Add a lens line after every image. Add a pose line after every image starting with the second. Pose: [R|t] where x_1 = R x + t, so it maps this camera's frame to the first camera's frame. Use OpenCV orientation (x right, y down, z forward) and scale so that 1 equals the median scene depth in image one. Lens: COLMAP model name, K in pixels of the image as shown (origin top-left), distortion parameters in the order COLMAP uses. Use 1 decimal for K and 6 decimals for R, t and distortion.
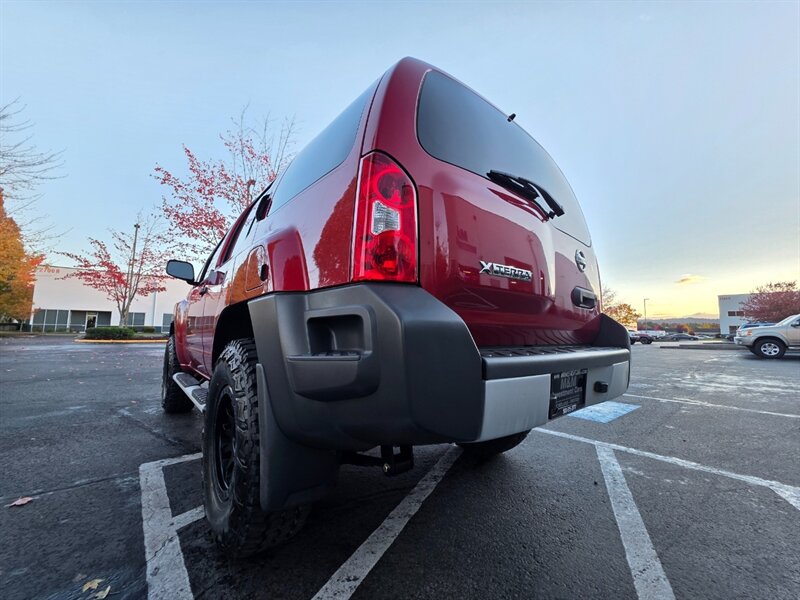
lens RADIAL K [[316.7, 0, 401.7], [0, 316.7, 299.9], [0, 0, 1]] dist [0.003602, -0.000544]
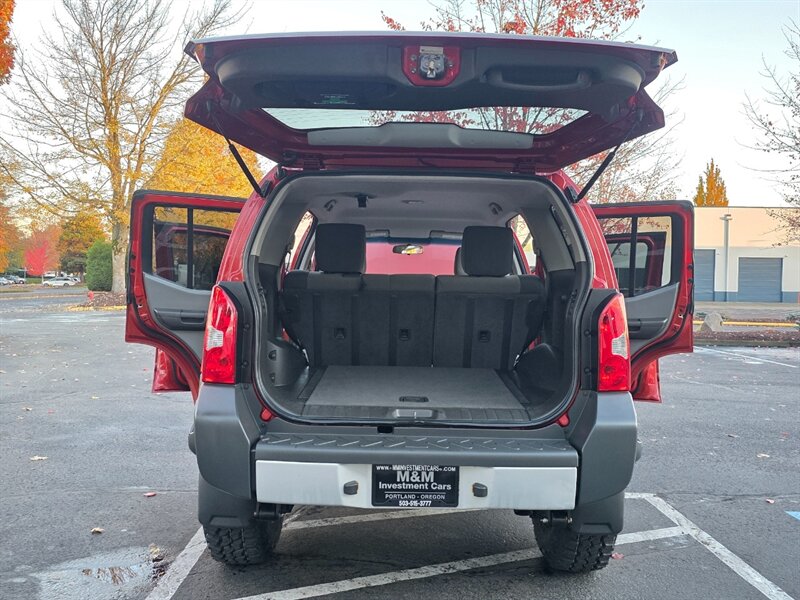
lens RADIAL K [[683.1, 0, 398.5], [0, 683.1, 298.7], [0, 0, 1]] dist [0.049401, -0.029673]
pose [[0.766258, 0.013206, -0.642398, 1.302928], [0.057426, 0.994380, 0.088941, -0.335724], [0.639962, -0.105042, 0.761193, -0.407848]]
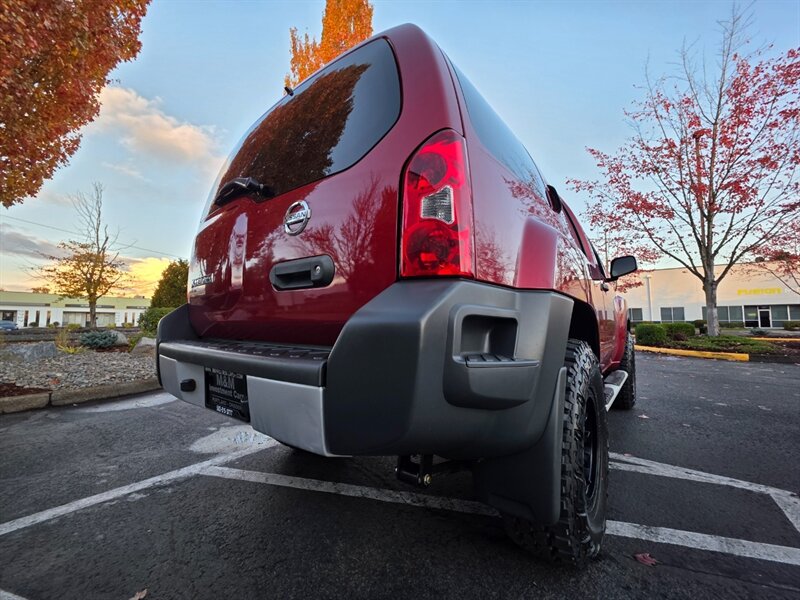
lens RADIAL K [[318.6, 0, 400.4], [0, 318.6, 300.8], [0, 0, 1]] dist [0.000940, 0.001357]
pose [[0.203540, -0.081254, -0.975689, 1.101830], [0.100059, 0.993059, -0.061827, 0.097029], [0.973940, -0.085042, 0.210257, 0.940057]]
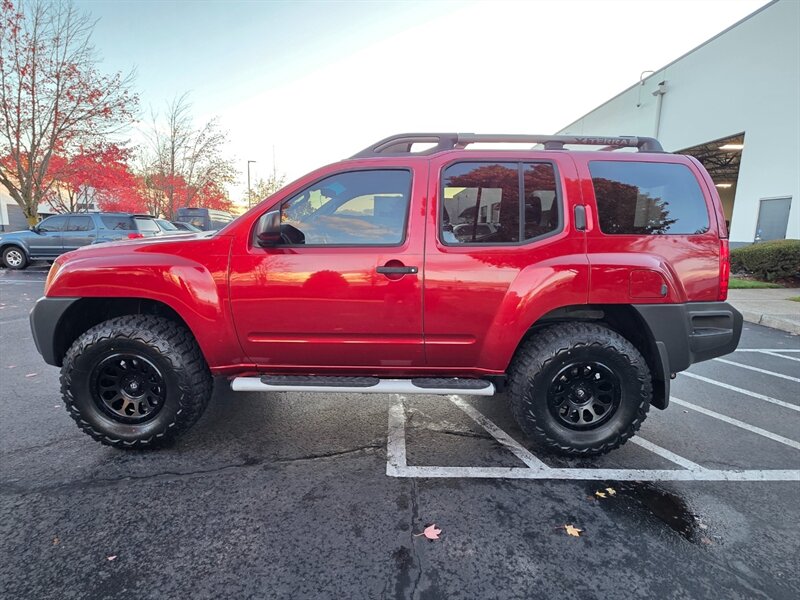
lens RADIAL K [[416.5, 0, 395.1], [0, 416.5, 311.5], [0, 0, 1]] dist [0.001768, 0.000876]
pose [[0.648612, -0.140266, 0.748083, -1.999215], [-0.088353, 0.962352, 0.257046, -0.277607], [-0.755973, -0.232819, 0.611800, 0.468022]]
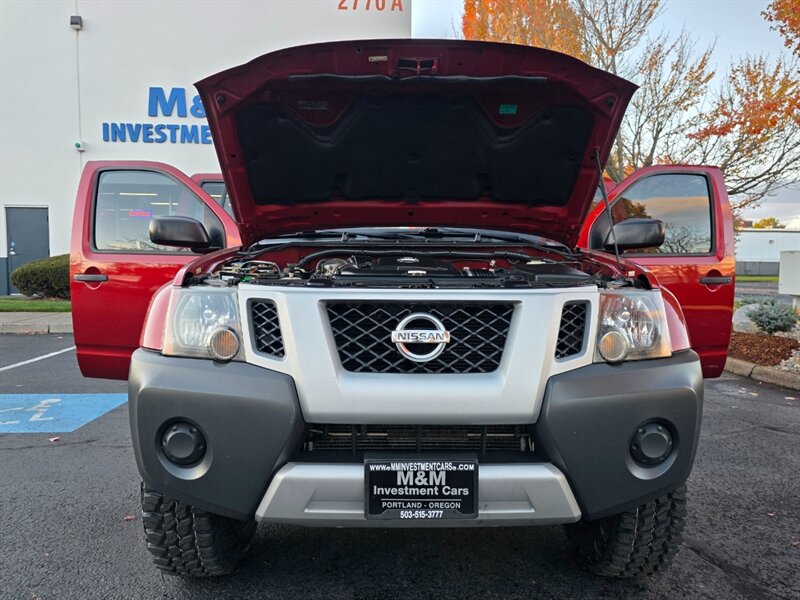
lens RADIAL K [[589.9, 0, 398.4], [0, 589.9, 303.8], [0, 0, 1]] dist [0.043513, -0.037124]
pose [[-0.773157, -0.061495, 0.631226, -1.988346], [-0.082551, 0.996579, -0.004025, 0.133450], [-0.628819, -0.055221, -0.775589, 3.638593]]
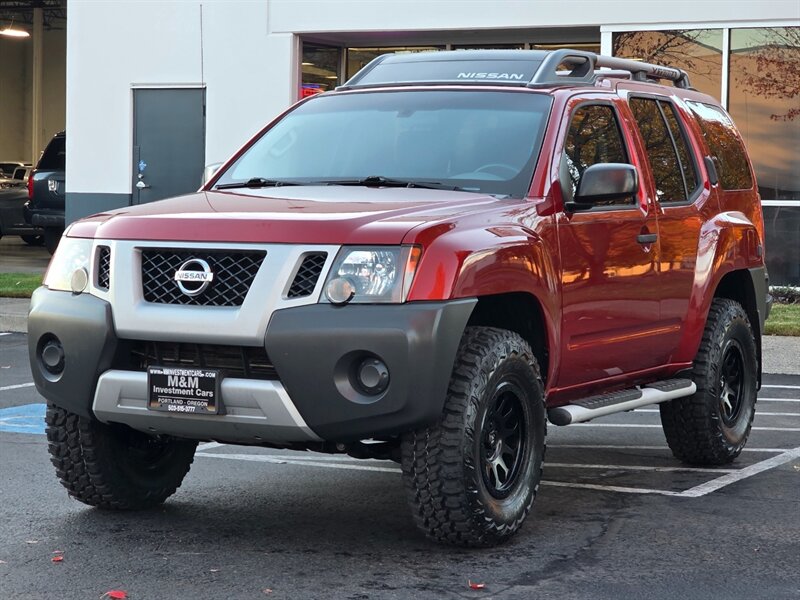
lens RADIAL K [[2133.5, 0, 404.0], [0, 2133.5, 298.5], [0, 0, 1]] dist [-0.419028, 0.000000]
pose [[-0.379514, -0.062683, 0.923060, -5.969399], [-0.113957, 0.993272, 0.020598, 0.079793], [-0.918141, -0.097372, -0.384104, 4.212569]]
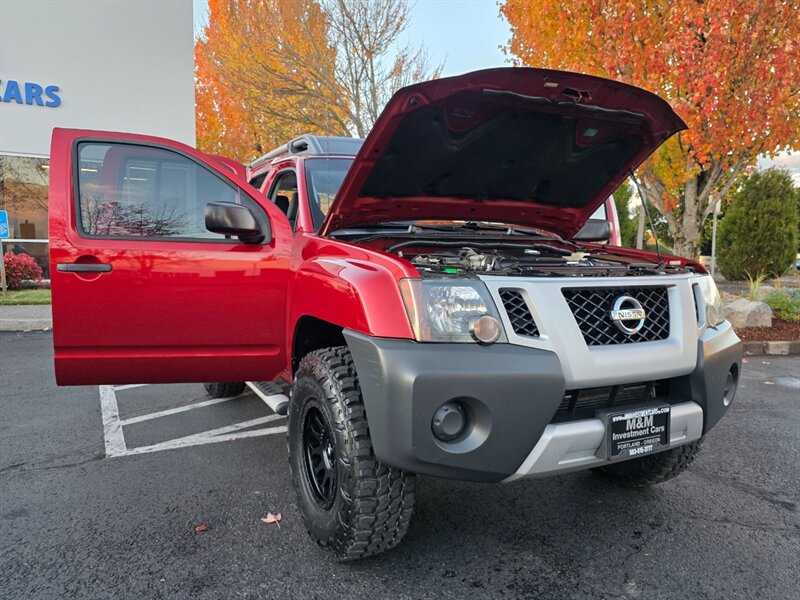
lens RADIAL K [[589.9, 0, 400.6], [0, 589.9, 294.0], [0, 0, 1]] dist [0.043513, -0.037124]
pose [[-0.974499, -0.043161, 0.220202, -1.169214], [-0.049059, 0.998567, -0.021386, 0.190598], [-0.218963, -0.031644, -0.975220, 4.217995]]
